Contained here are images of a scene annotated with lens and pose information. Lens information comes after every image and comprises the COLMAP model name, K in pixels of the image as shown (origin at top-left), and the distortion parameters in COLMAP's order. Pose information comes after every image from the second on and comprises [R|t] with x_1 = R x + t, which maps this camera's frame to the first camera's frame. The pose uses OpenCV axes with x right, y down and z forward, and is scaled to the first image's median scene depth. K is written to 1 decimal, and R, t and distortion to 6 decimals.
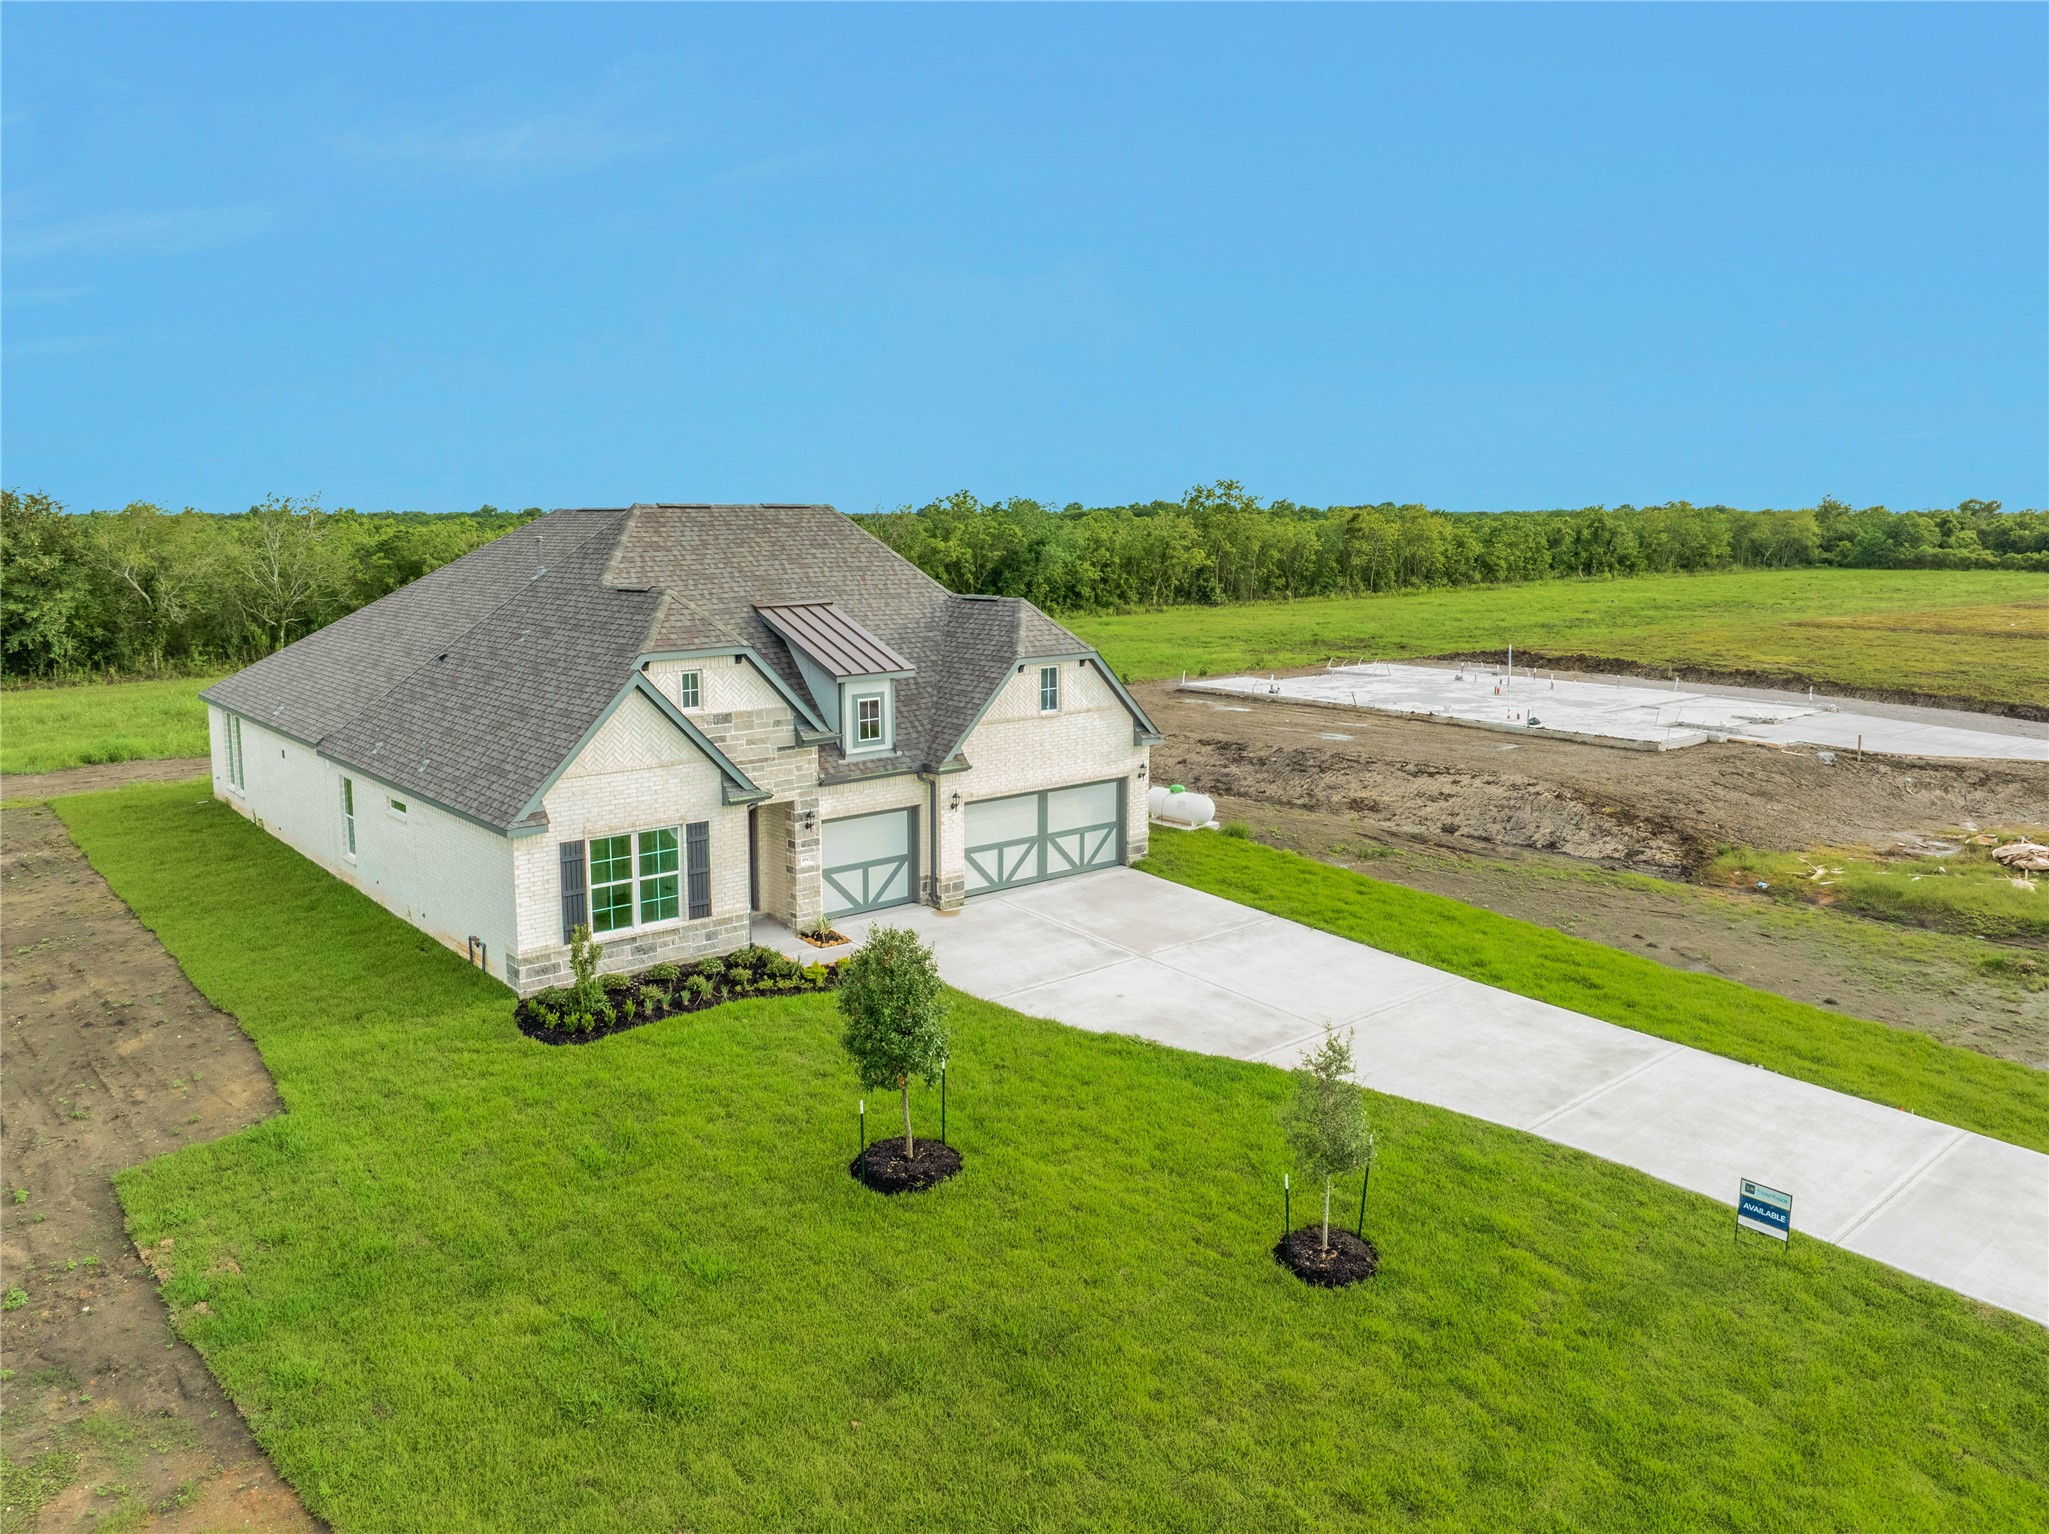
lens RADIAL K [[1478.2, 0, 985.2], [0, 1478.2, 748.8], [0, 0, 1]] dist [-0.020971, -0.010957]
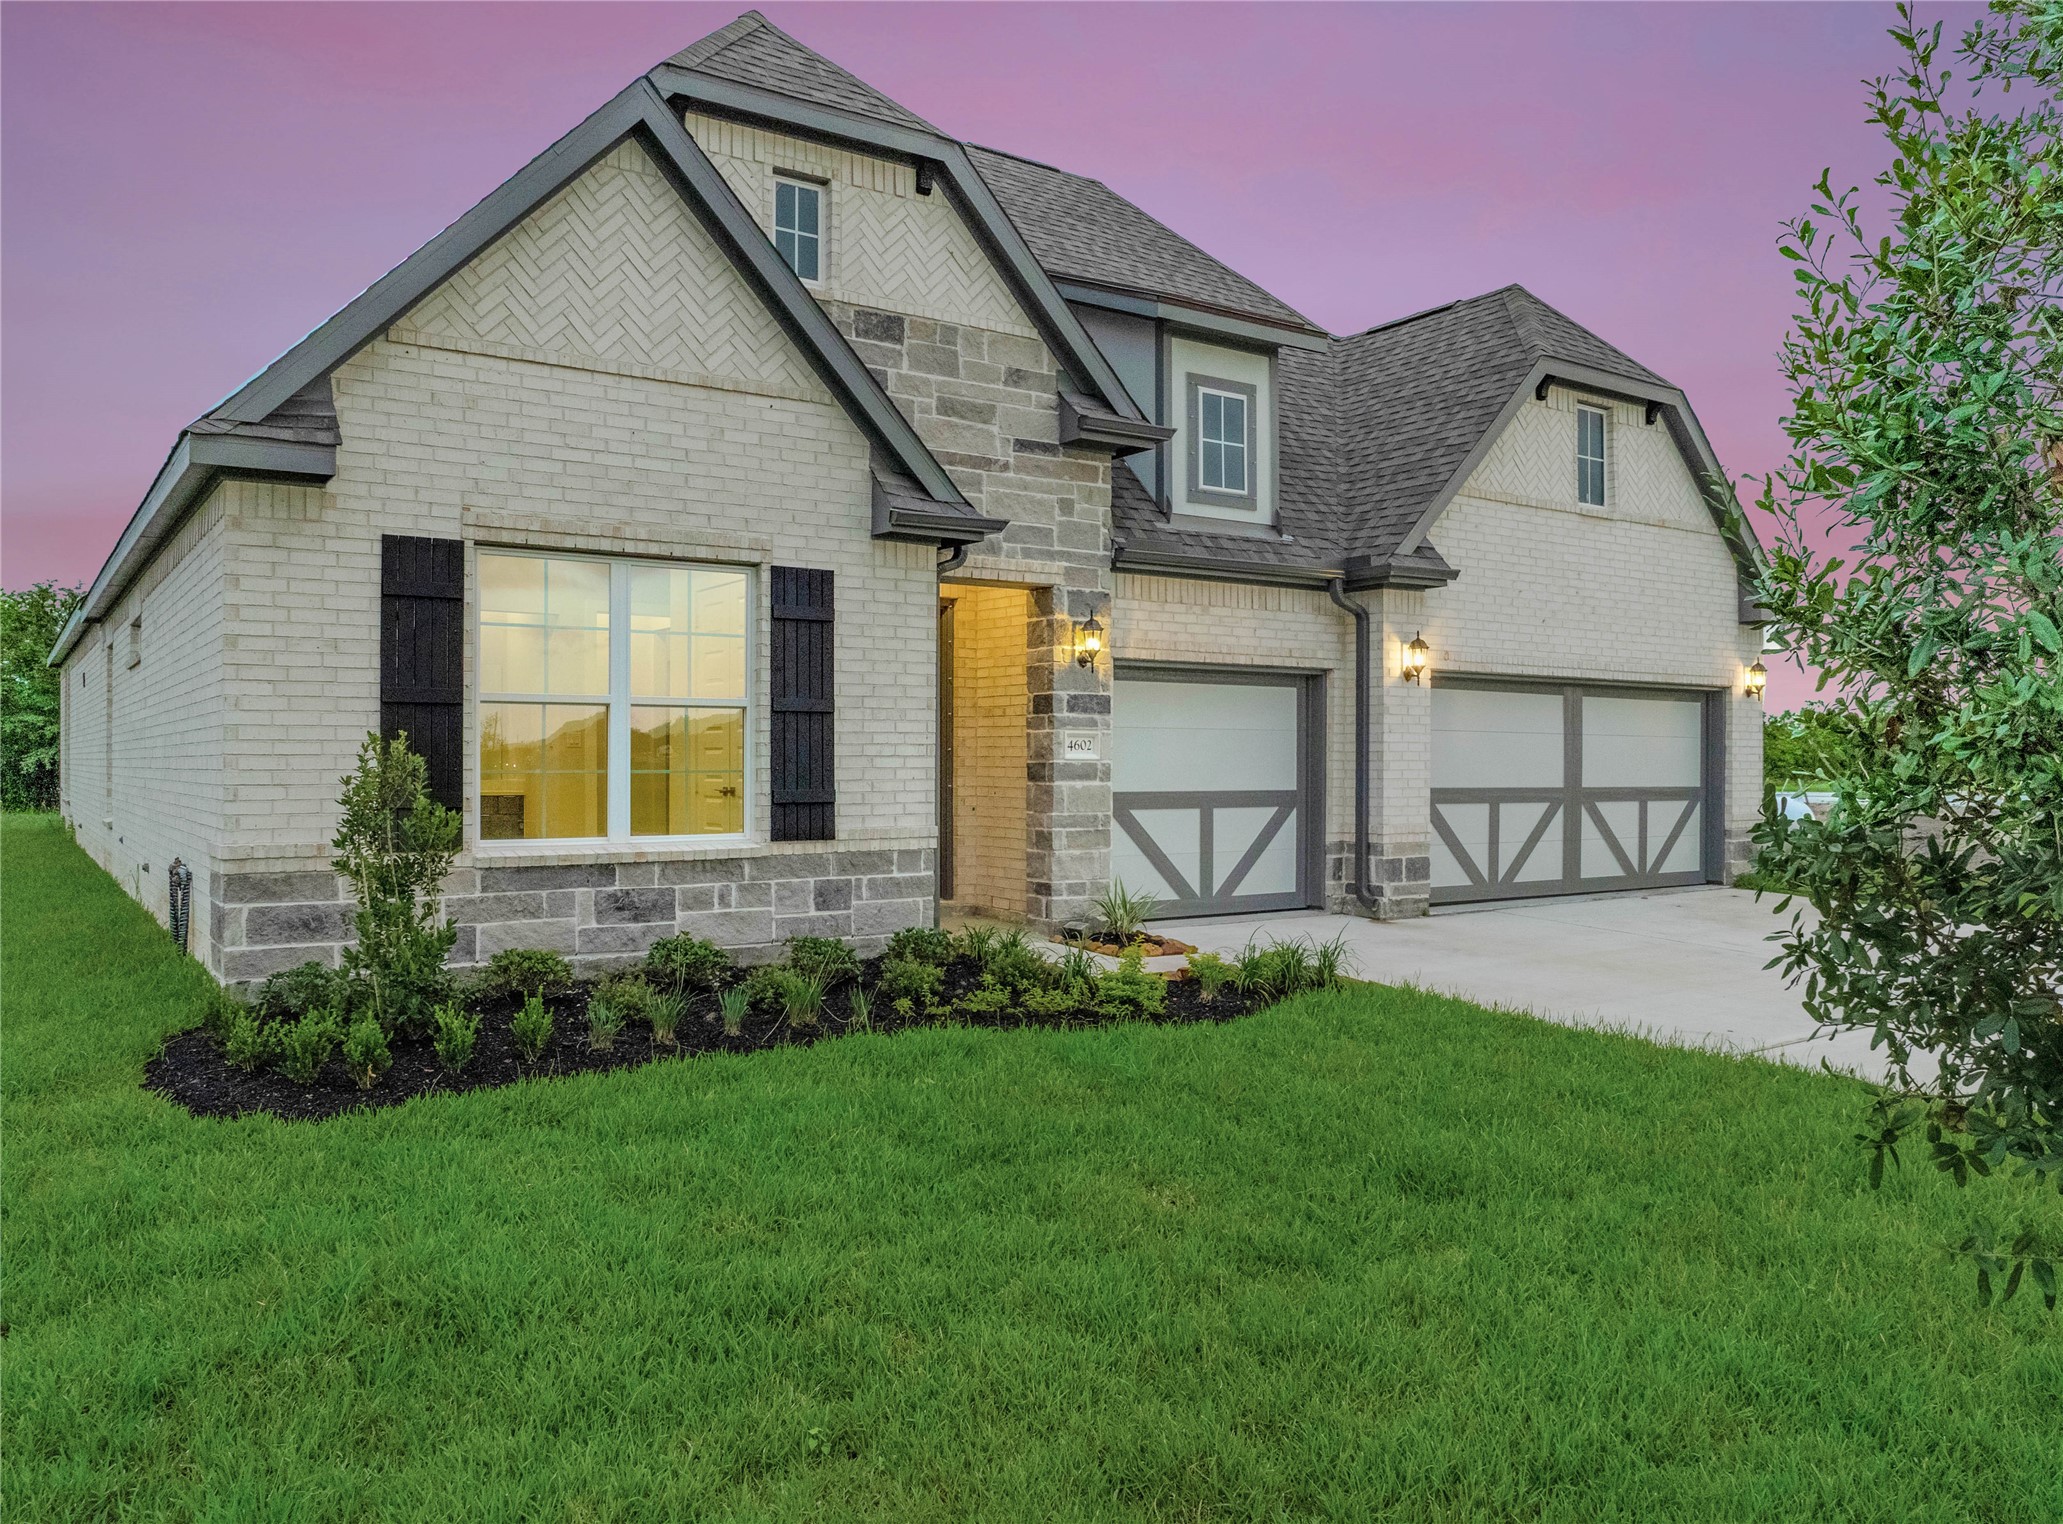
lens RADIAL K [[1488.3, 0, 995.9], [0, 1488.3, 801.5], [0, 0, 1]] dist [-0.020971, -0.010957]
pose [[0.994924, 0.001071, -0.100625, -0.101799], [-0.015493, 0.989652, -0.142650, 0.145163], [0.099431, 0.143485, 0.984645, 0.600556]]
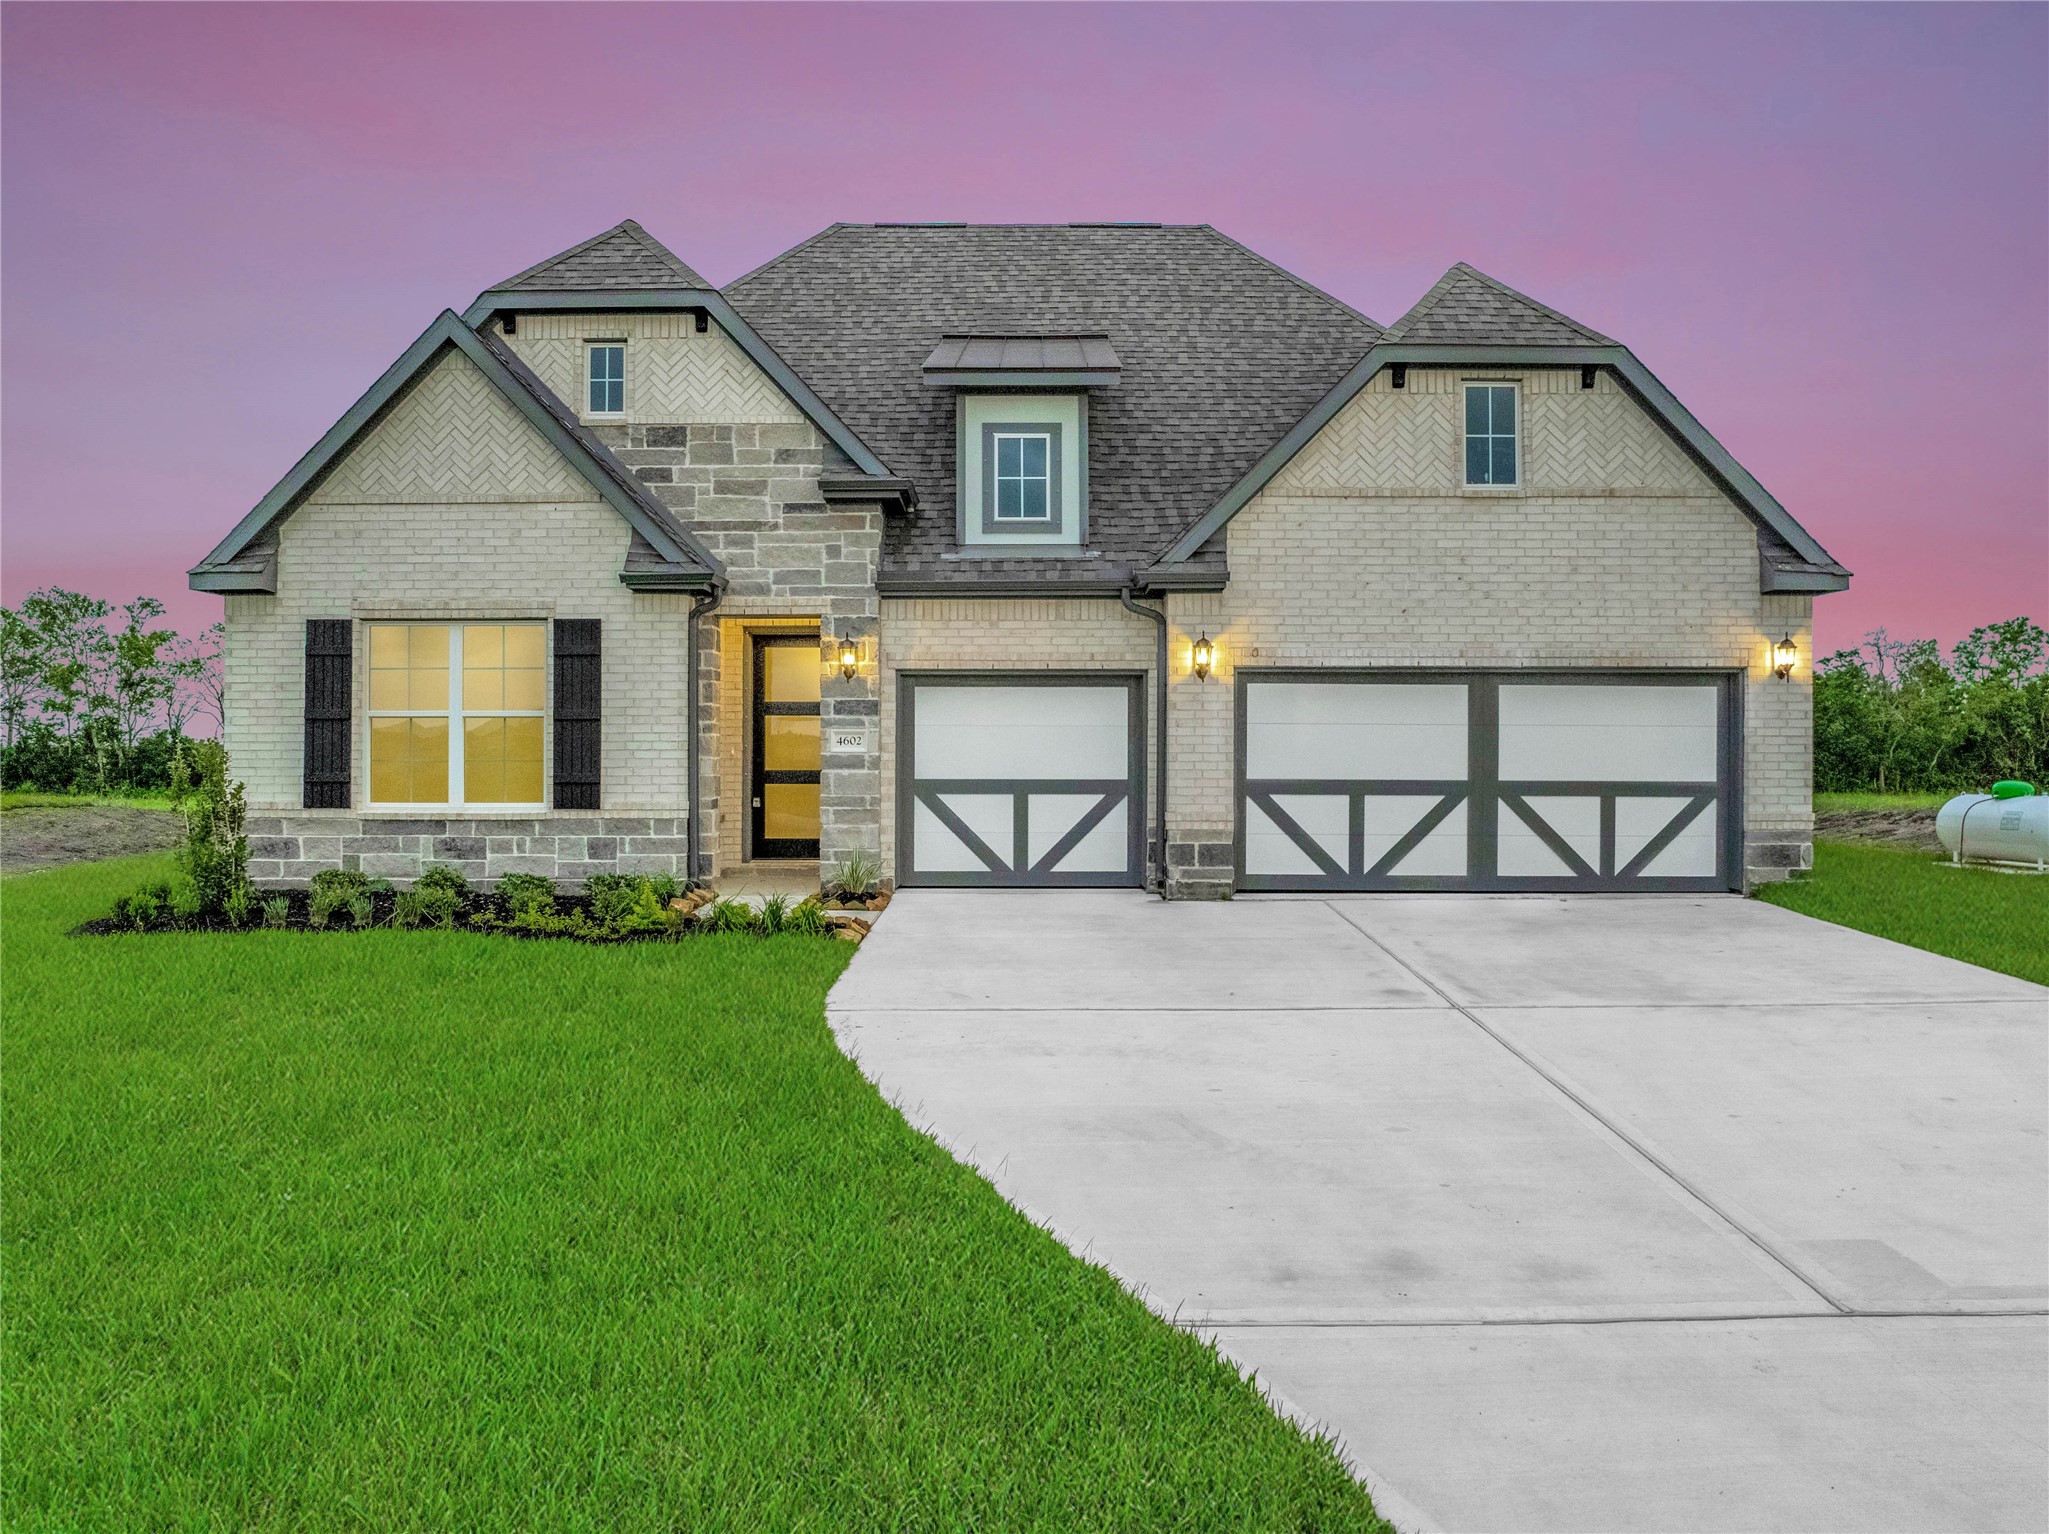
lens RADIAL K [[1478.2, 0, 1028.4], [0, 1478.2, 769.6], [0, 0, 1]] dist [-0.020971, -0.010957]
pose [[0.764612, 0.010576, -0.644404, 0.241071], [-0.107900, 0.987854, -0.111814, 0.131519], [0.635394, 0.155026, 0.756466, 0.658387]]
